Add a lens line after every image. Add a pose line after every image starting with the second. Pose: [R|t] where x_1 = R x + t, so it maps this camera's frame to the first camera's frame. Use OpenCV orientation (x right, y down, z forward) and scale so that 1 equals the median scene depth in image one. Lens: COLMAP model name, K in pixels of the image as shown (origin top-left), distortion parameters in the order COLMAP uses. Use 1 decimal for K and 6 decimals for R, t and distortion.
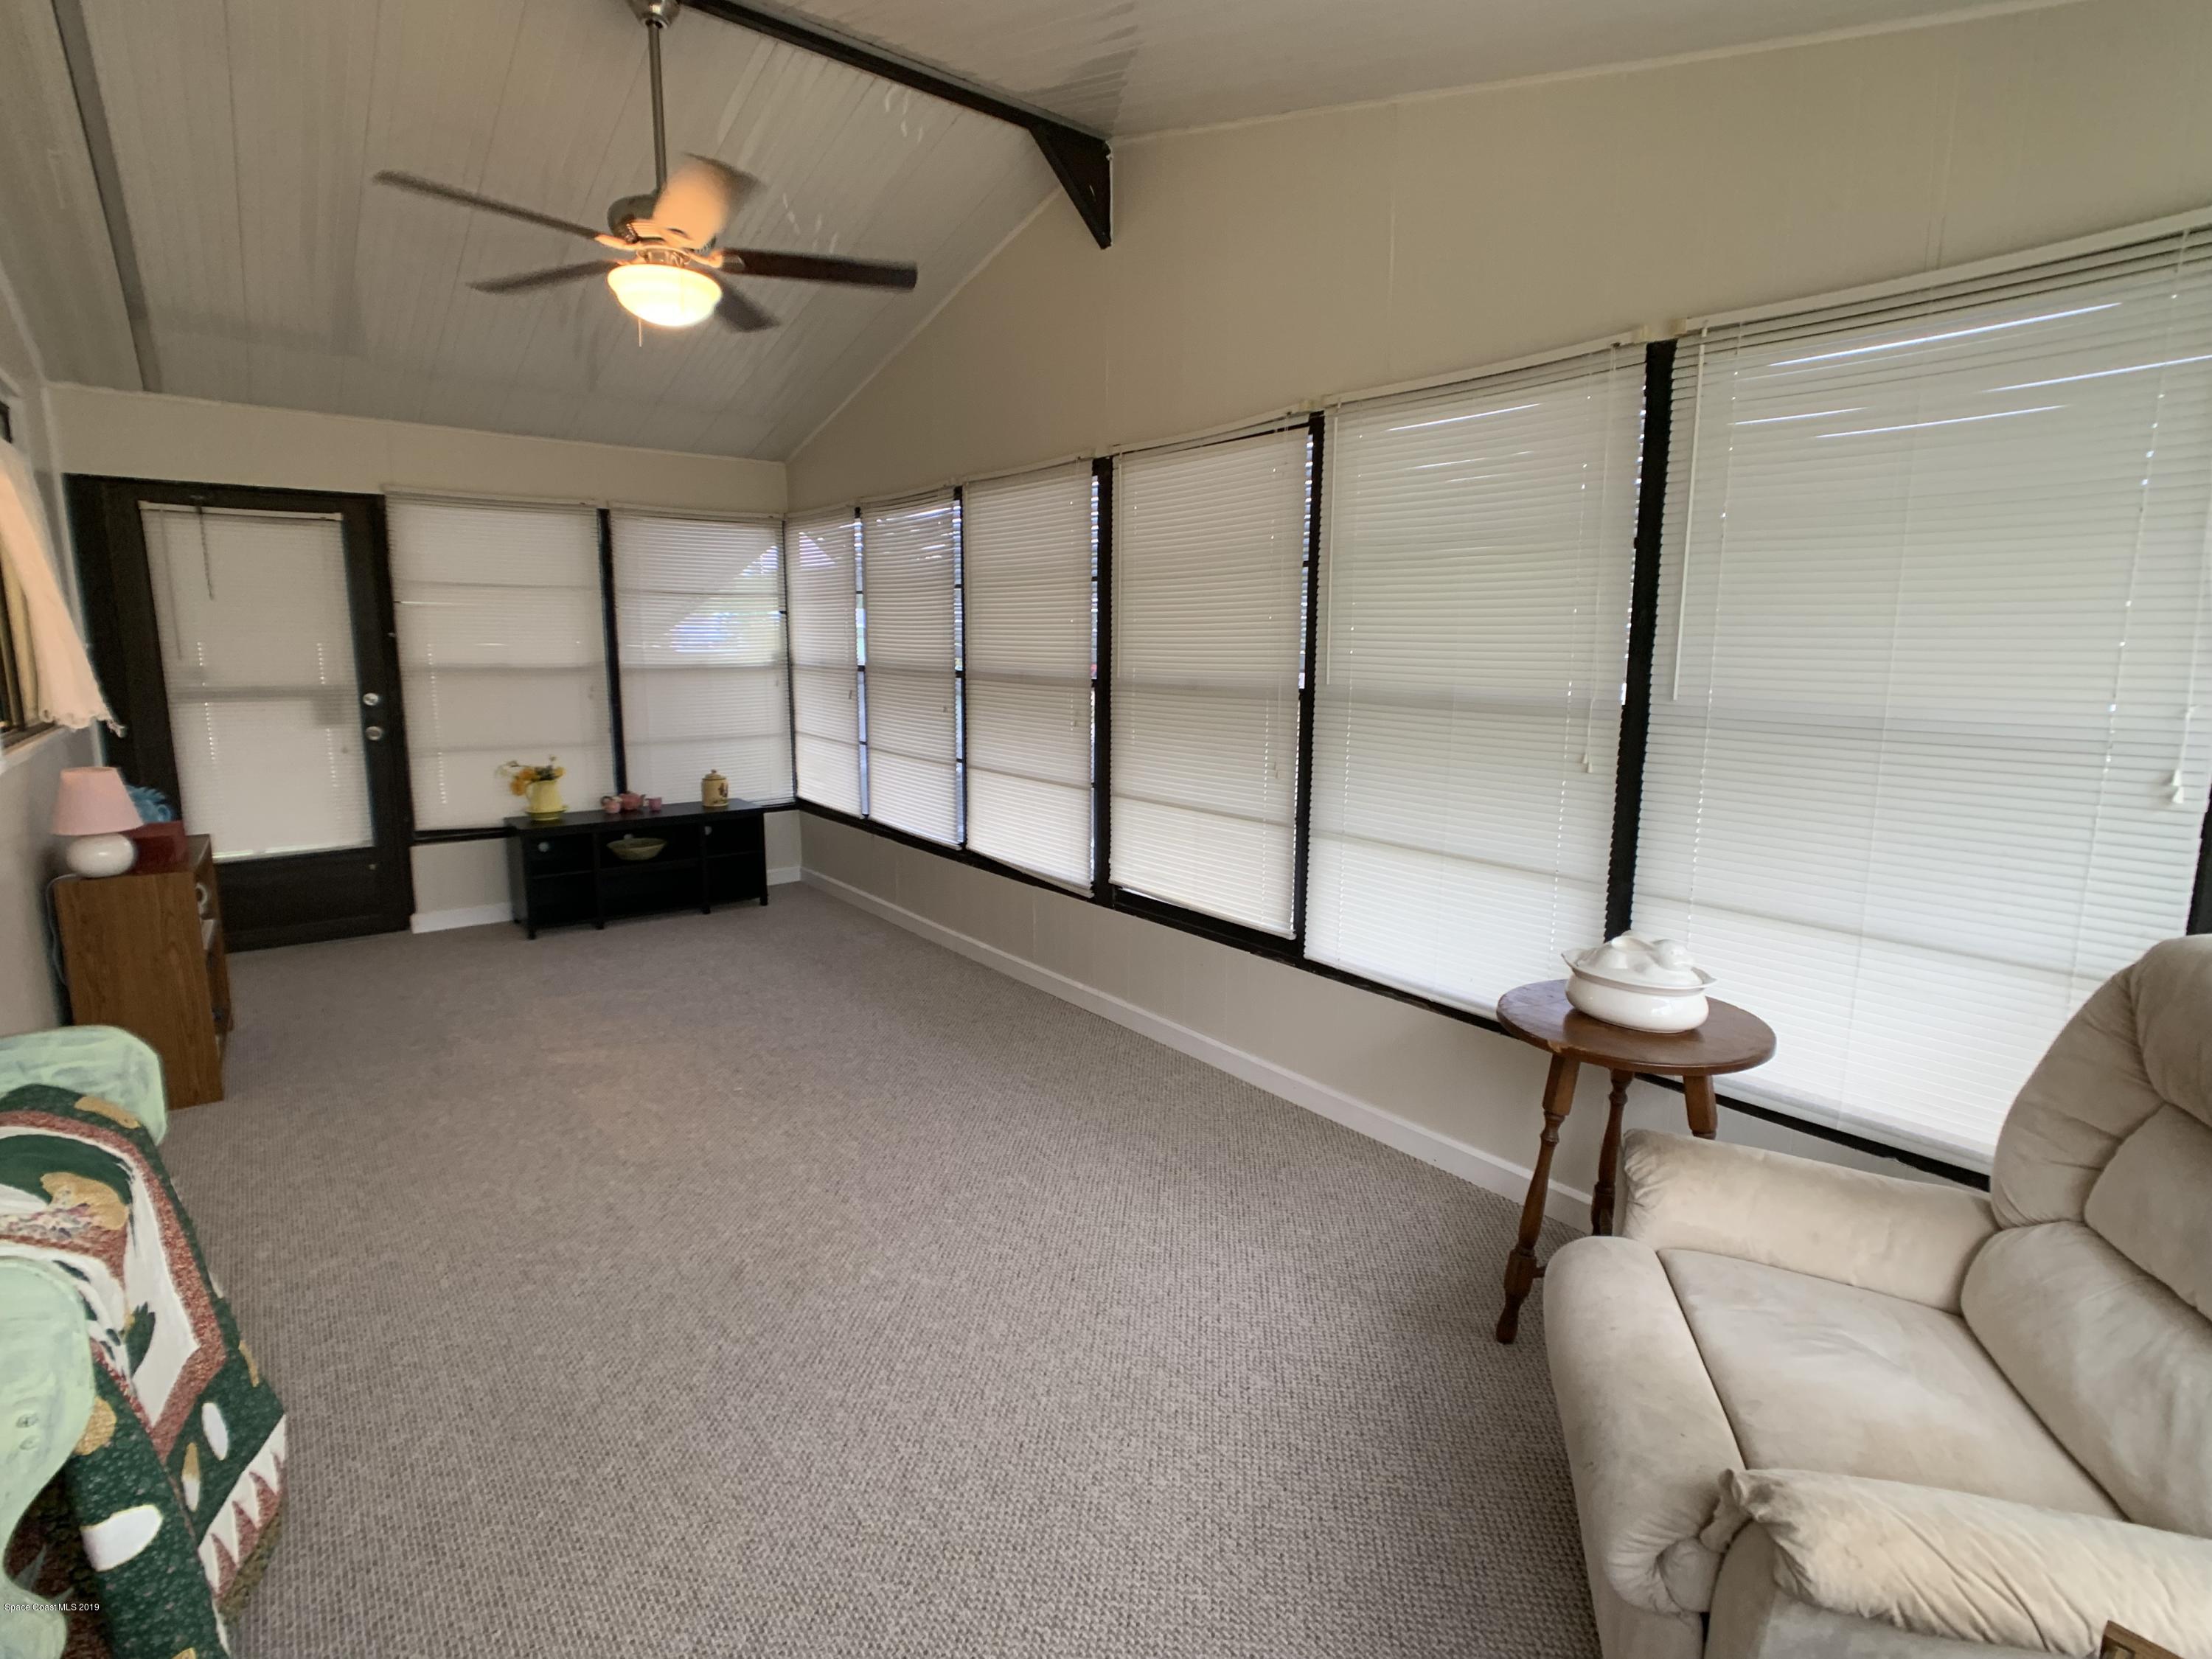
lens RADIAL K [[1161.4, 0, 1106.0], [0, 1161.4, 829.5], [0, 0, 1]] dist [-0.025180, -0.000072]
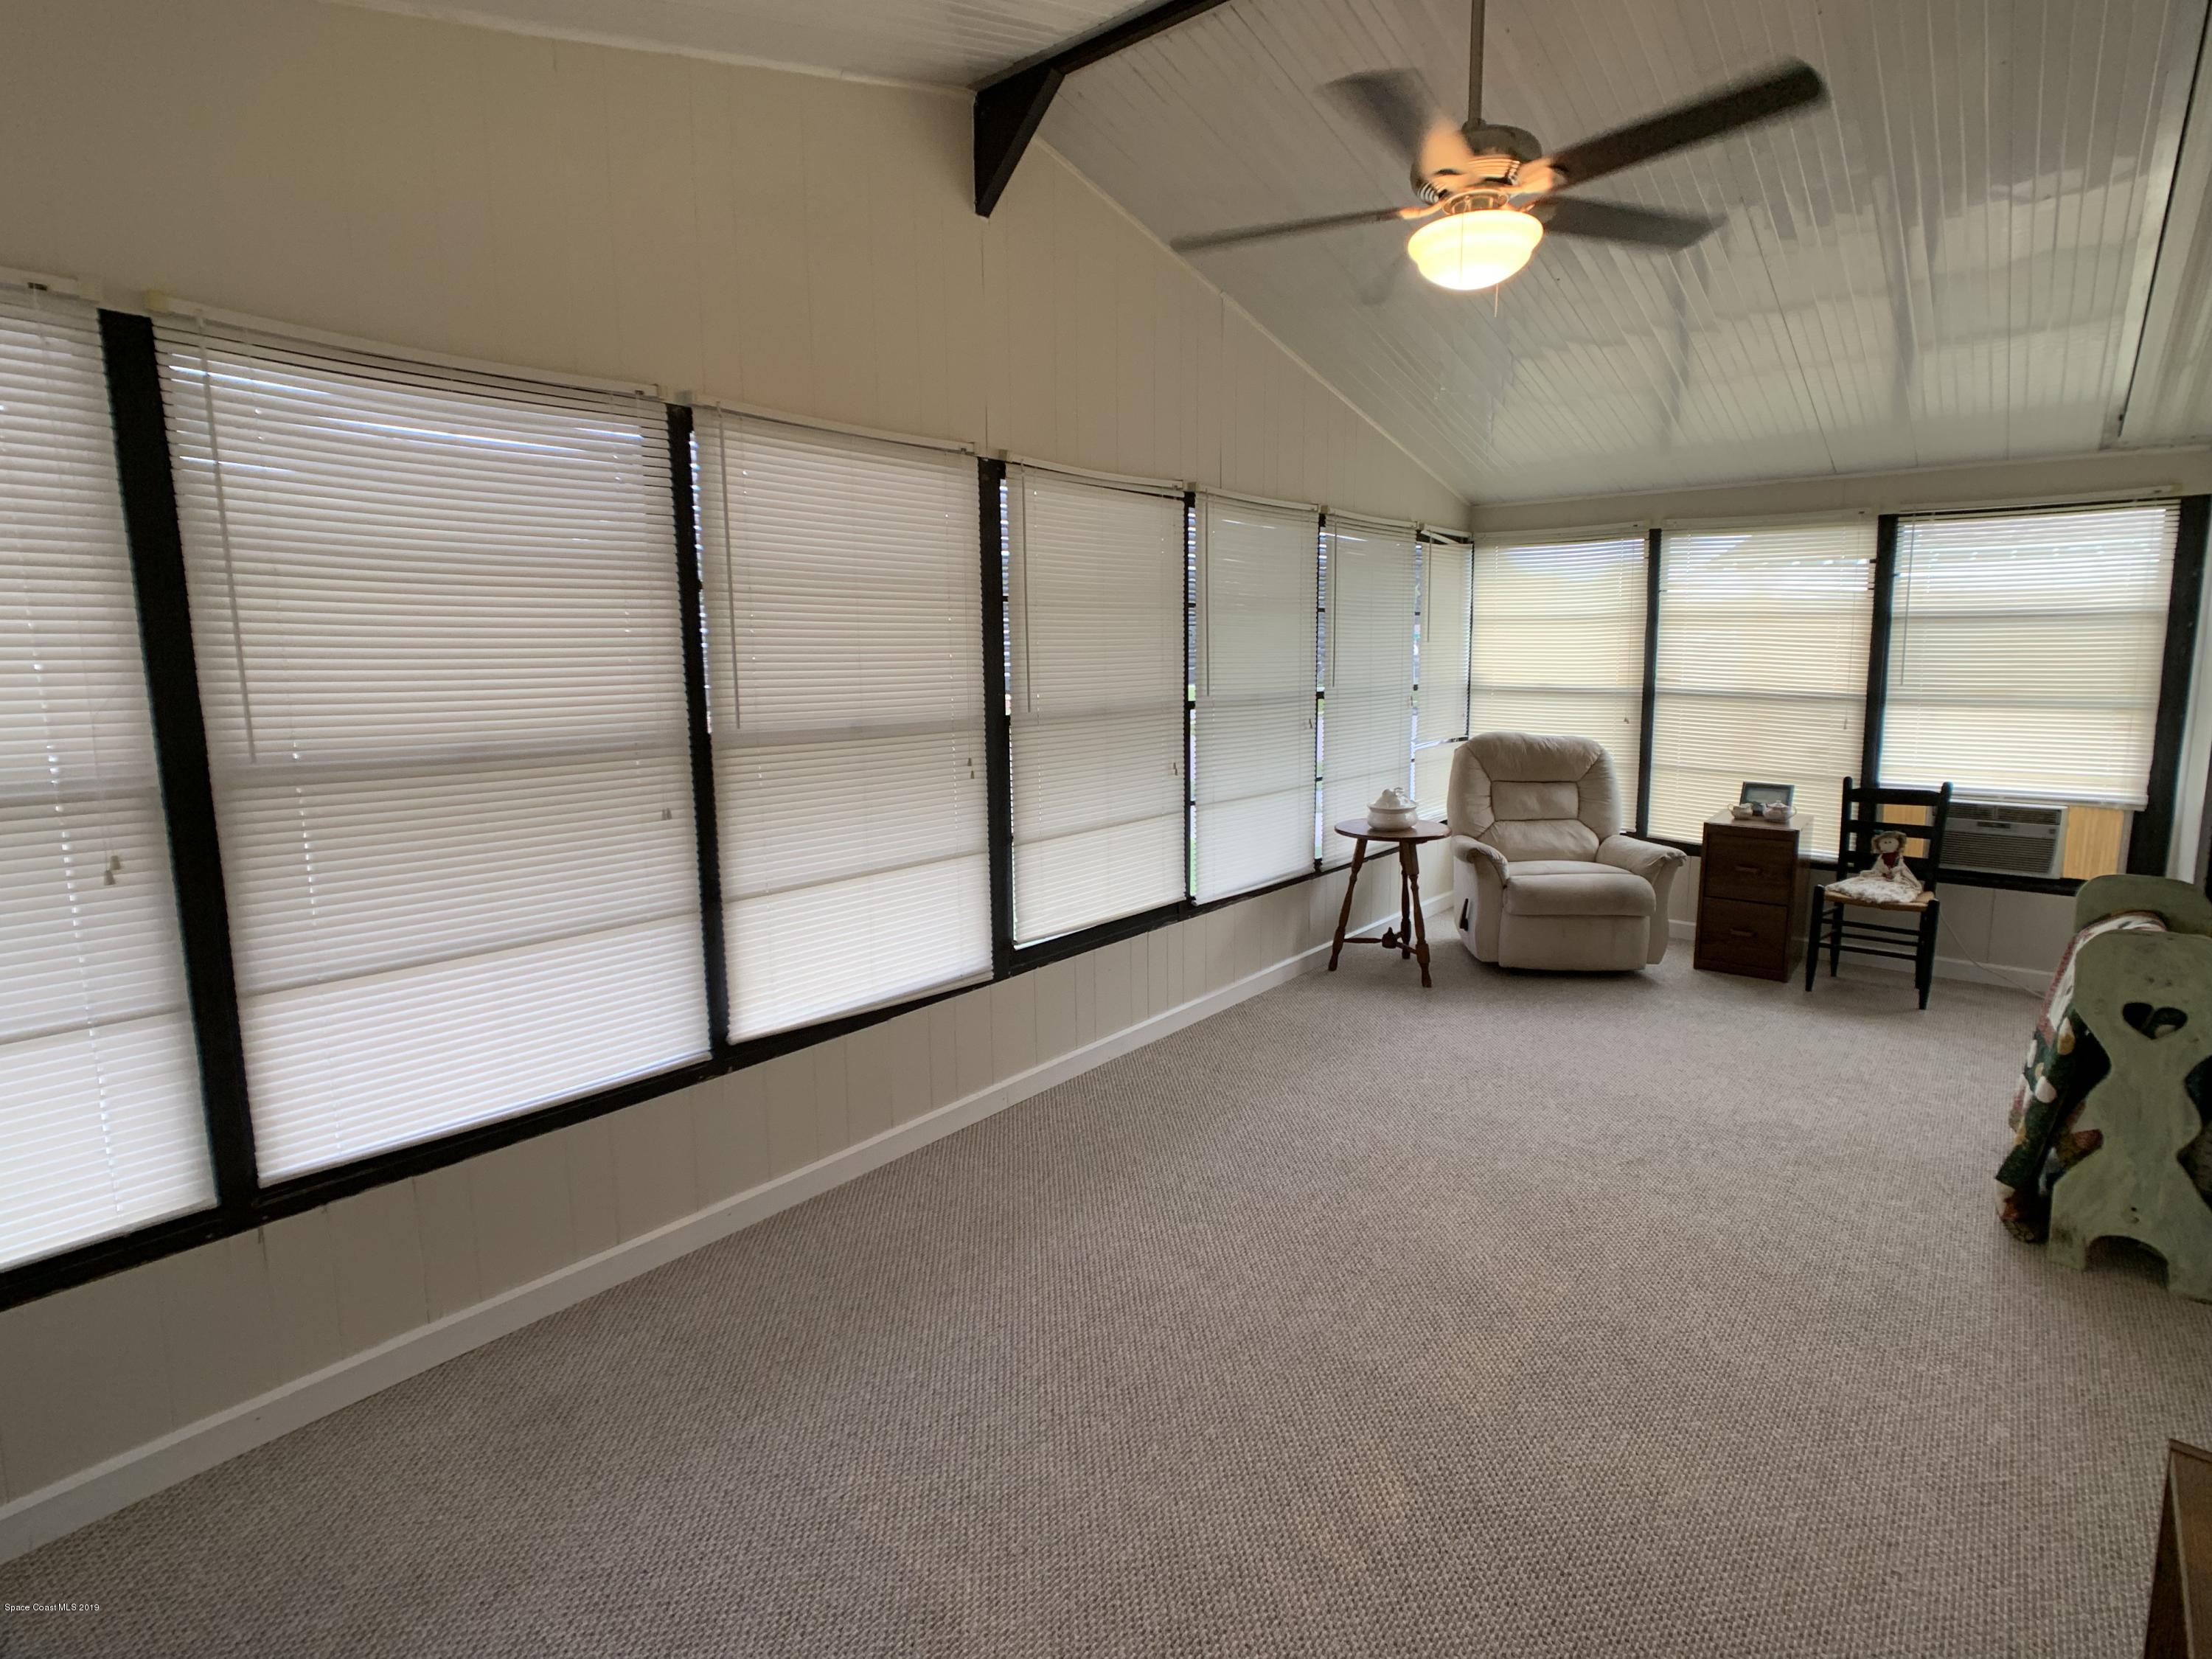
lens RADIAL K [[1083.9, 0, 1140.5], [0, 1083.9, 803.1], [0, 0, 1]] dist [-0.030890, 0.012578]
pose [[-0.264378, -0.118738, 0.957082, -0.736420], [0.180183, 0.968837, 0.169969, -0.168960], [-0.947438, 0.217386, -0.234744, 1.010076]]
